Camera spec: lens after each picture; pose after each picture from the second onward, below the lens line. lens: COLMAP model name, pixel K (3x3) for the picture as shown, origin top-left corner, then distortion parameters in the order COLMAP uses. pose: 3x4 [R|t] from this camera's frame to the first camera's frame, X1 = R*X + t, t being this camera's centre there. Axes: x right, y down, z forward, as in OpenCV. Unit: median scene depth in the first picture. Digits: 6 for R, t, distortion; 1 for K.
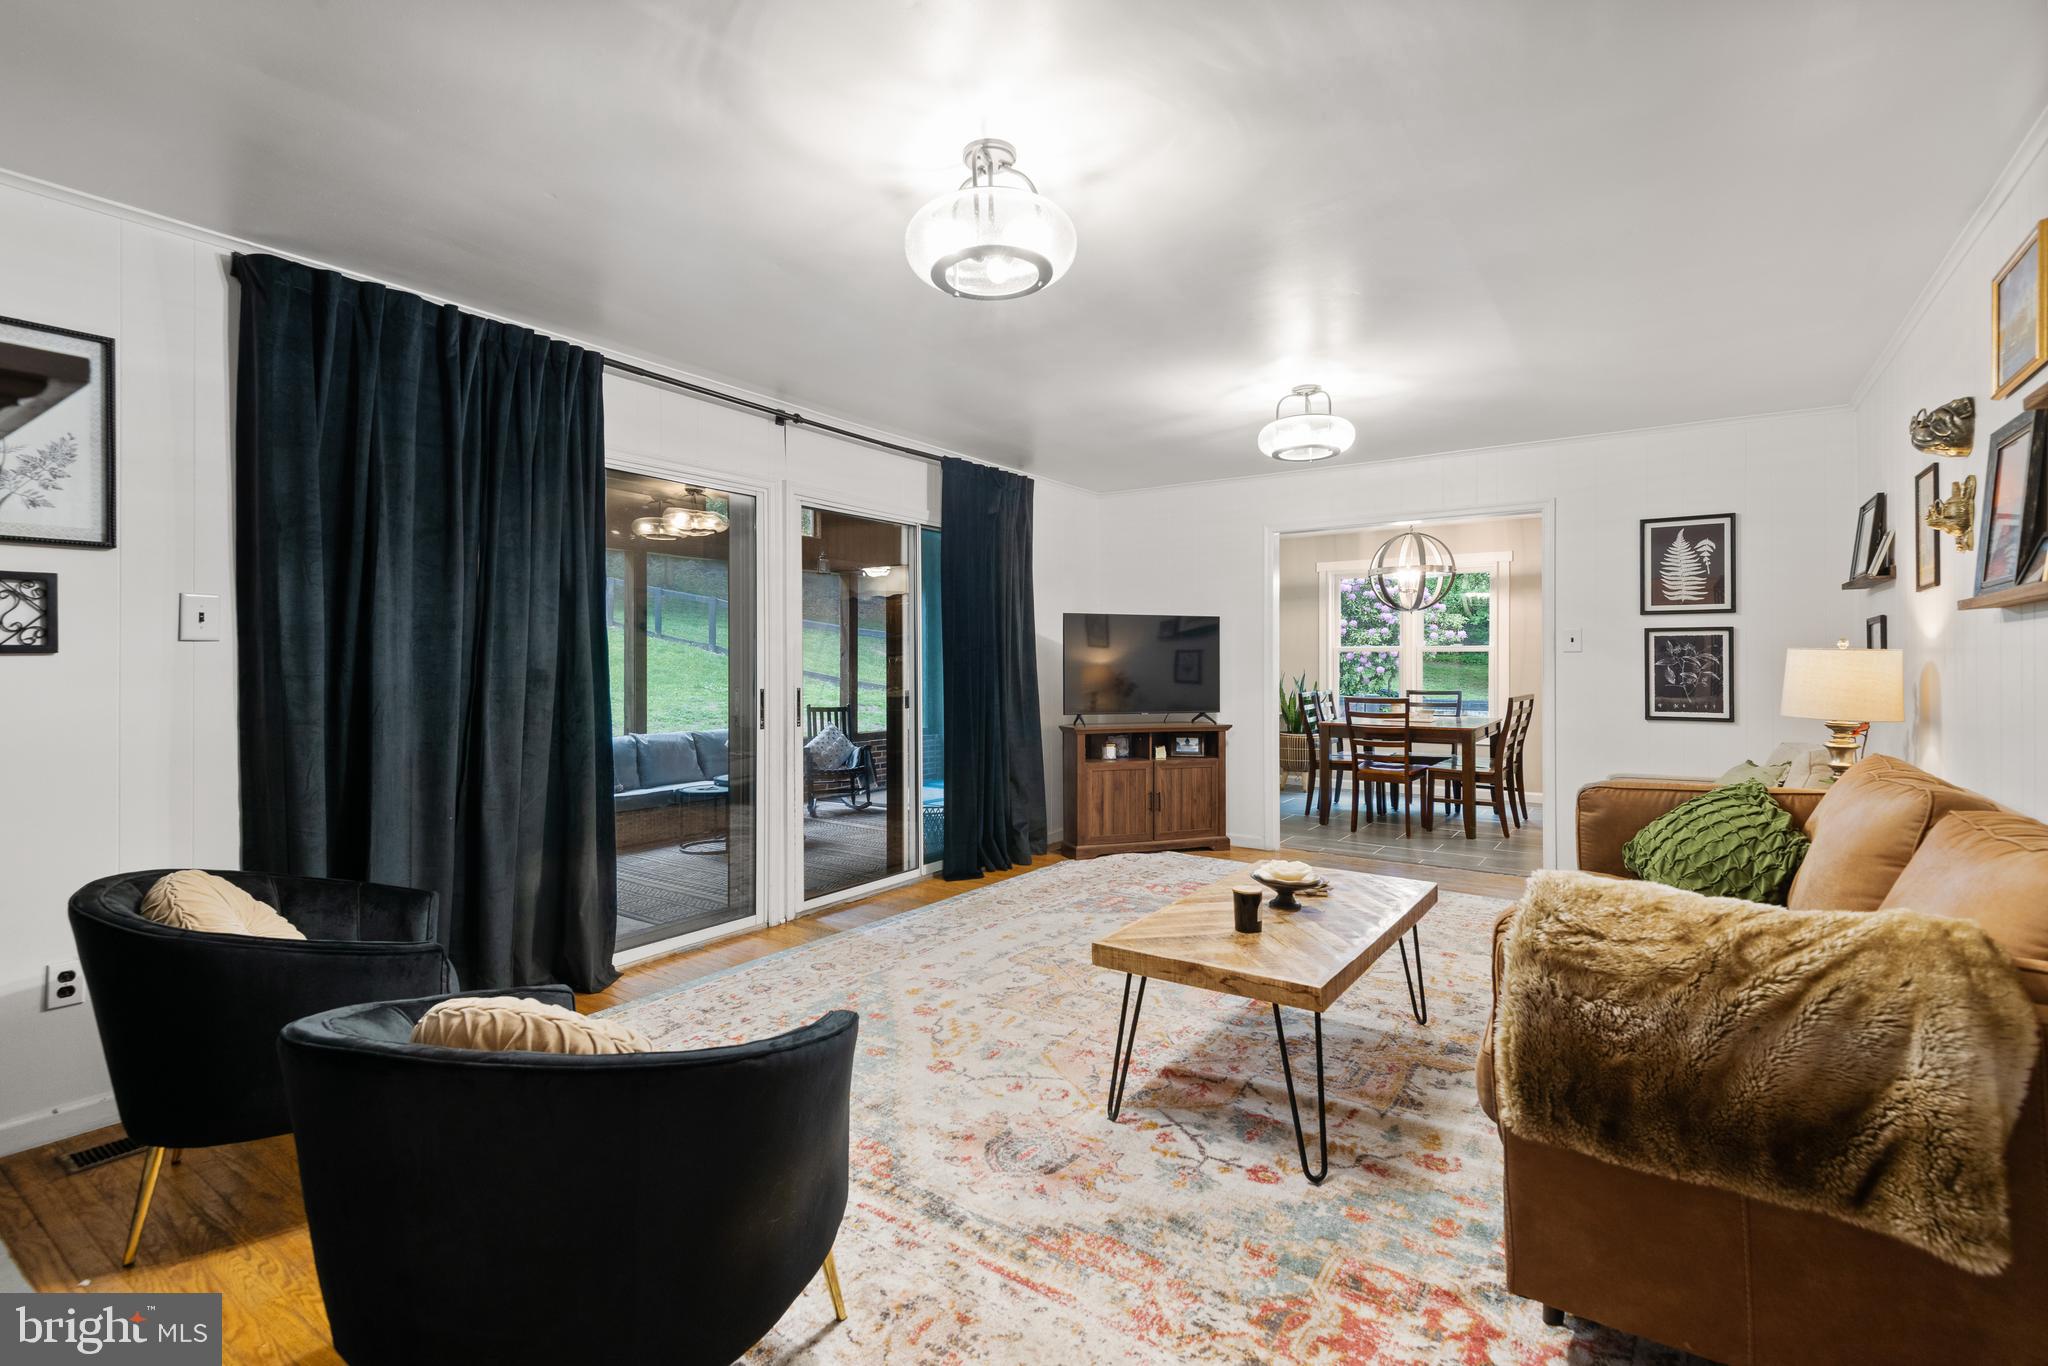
lens RADIAL K [[923.9, 0, 1020.3], [0, 923.9, 668.1], [0, 0, 1]] dist [0.030030, -0.021033]
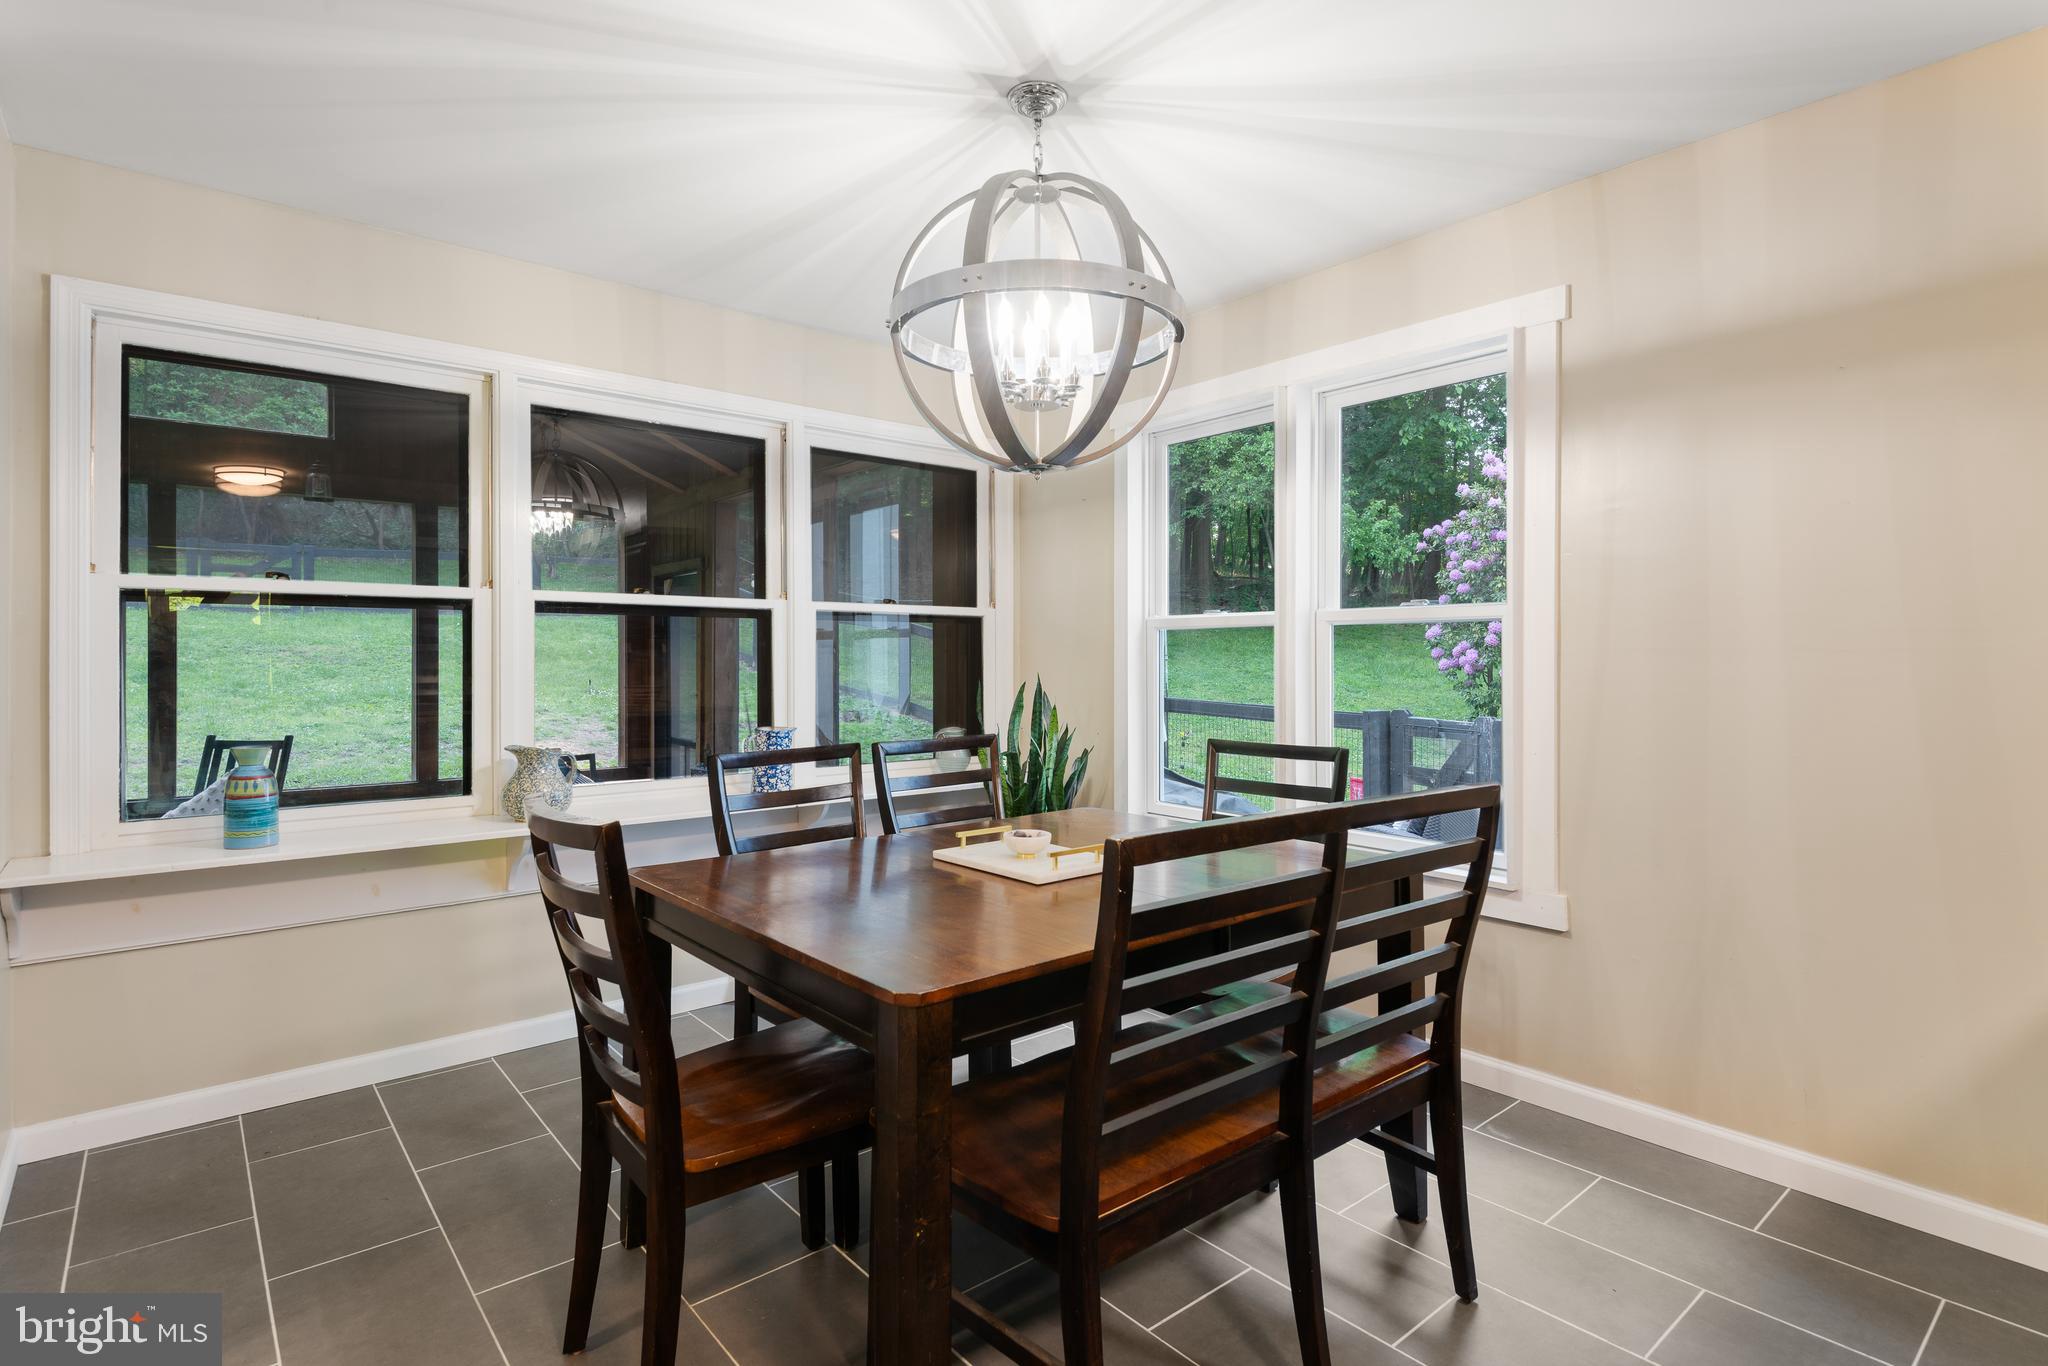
lens RADIAL K [[1021.5, 0, 1010.9], [0, 1021.5, 655.2], [0, 0, 1]] dist [0.021952, -0.021879]
pose [[0.962362, -0.003635, -0.271747, 0.397716], [-0.000248, 0.999898, -0.014251, 0.000411], [0.271772, 0.013782, 0.962263, 0.566892]]
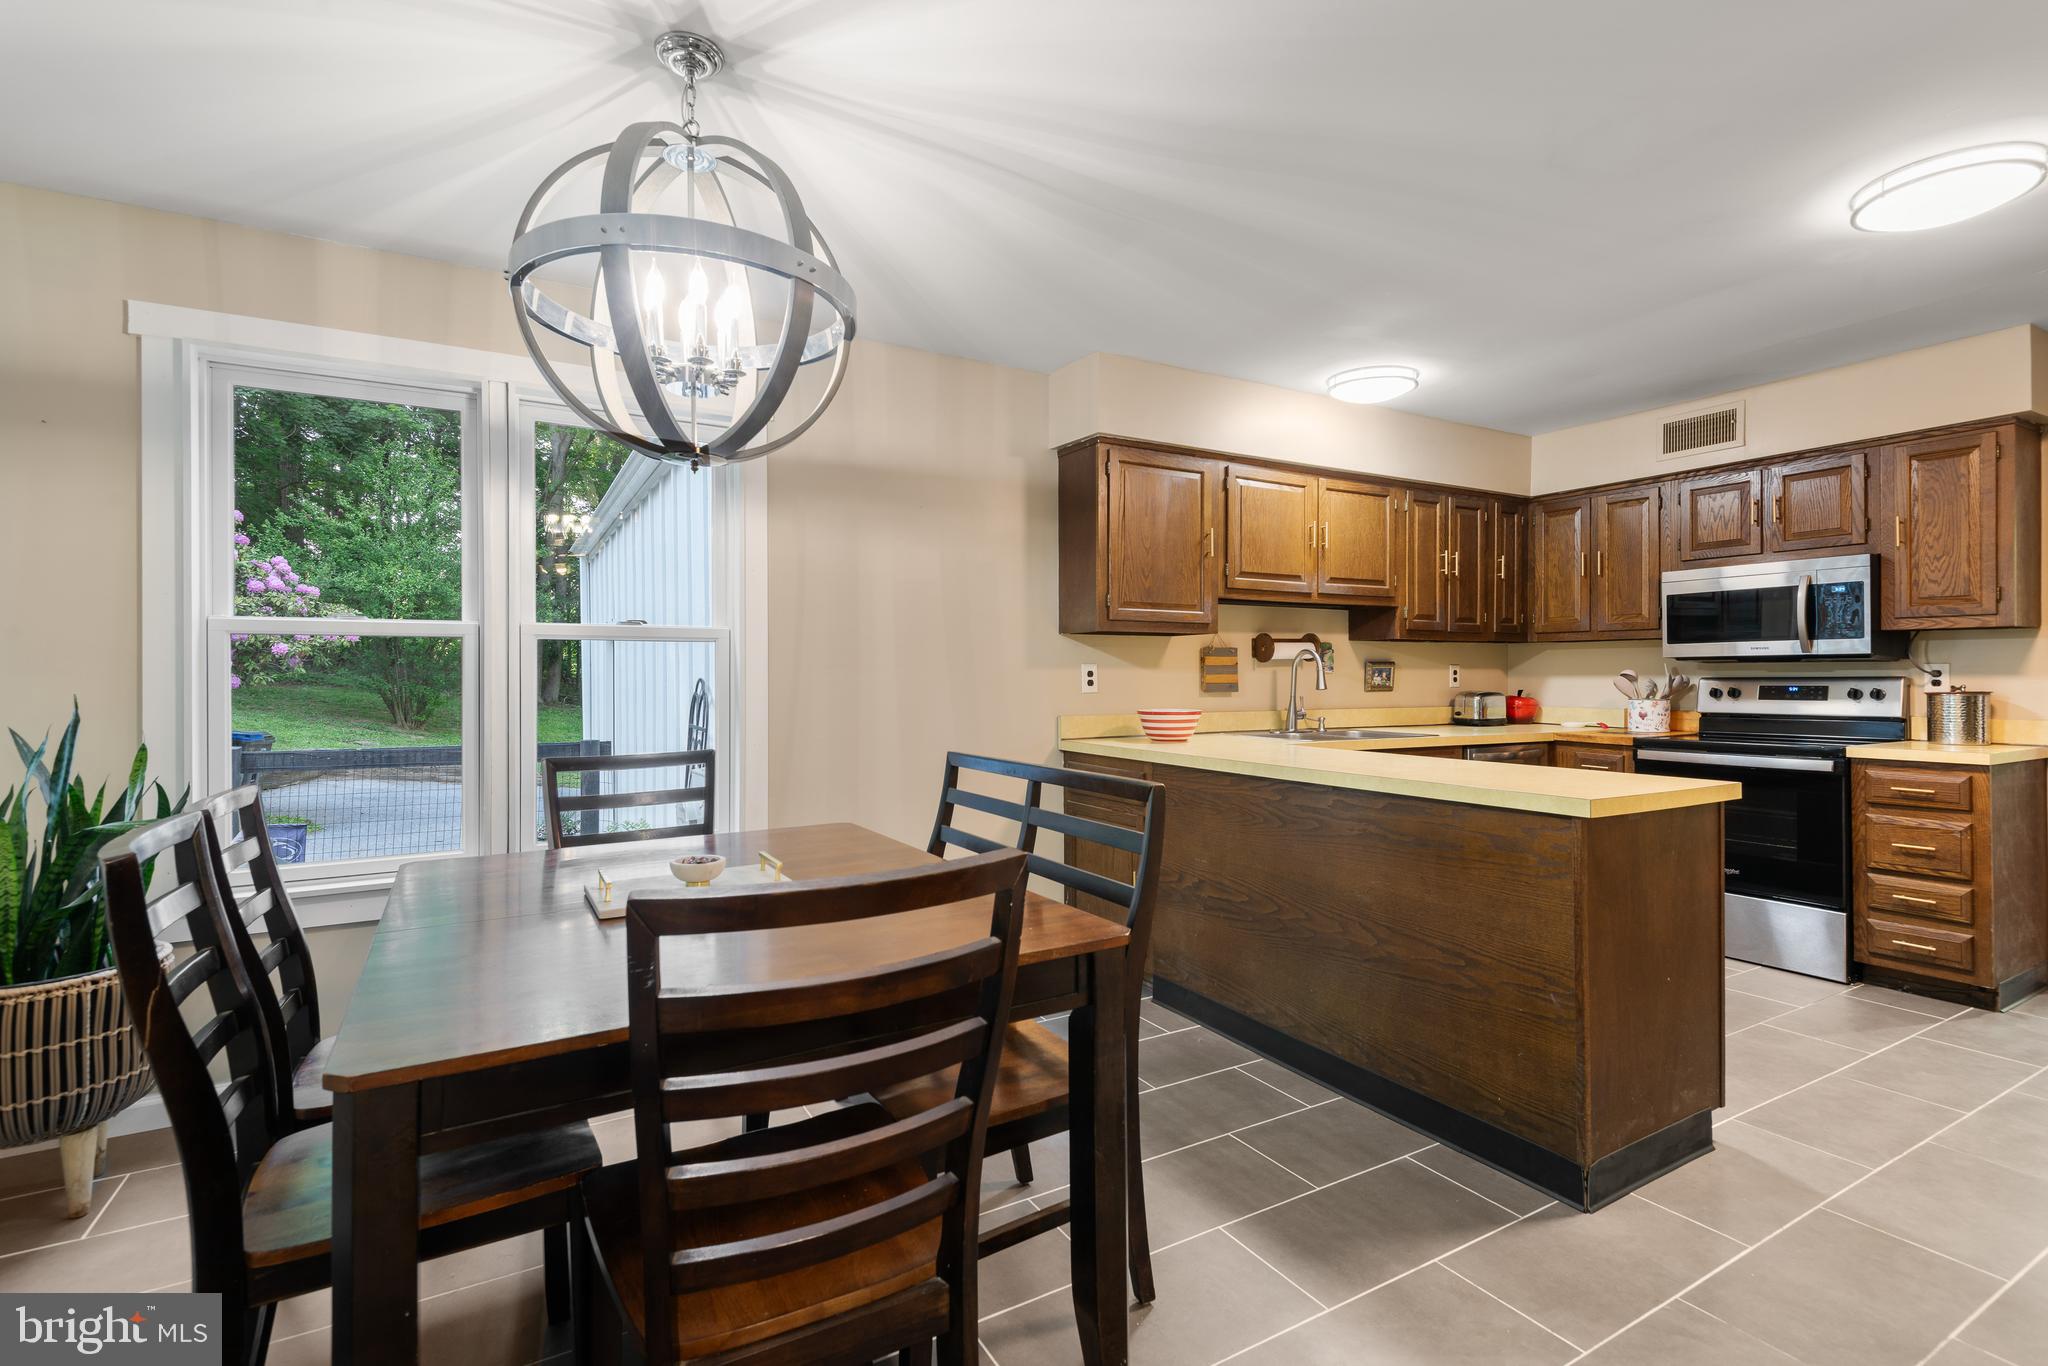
lens RADIAL K [[922.1, 0, 1021.5], [0, 922.1, 677.0], [0, 0, 1]] dist [0.032676, -0.022171]
pose [[0.426367, -0.004782, 0.904538, 0.182641], [0.015699, 0.999875, -0.002114, 0.001014], [-0.904414, 0.015102, 0.426389, 0.654033]]
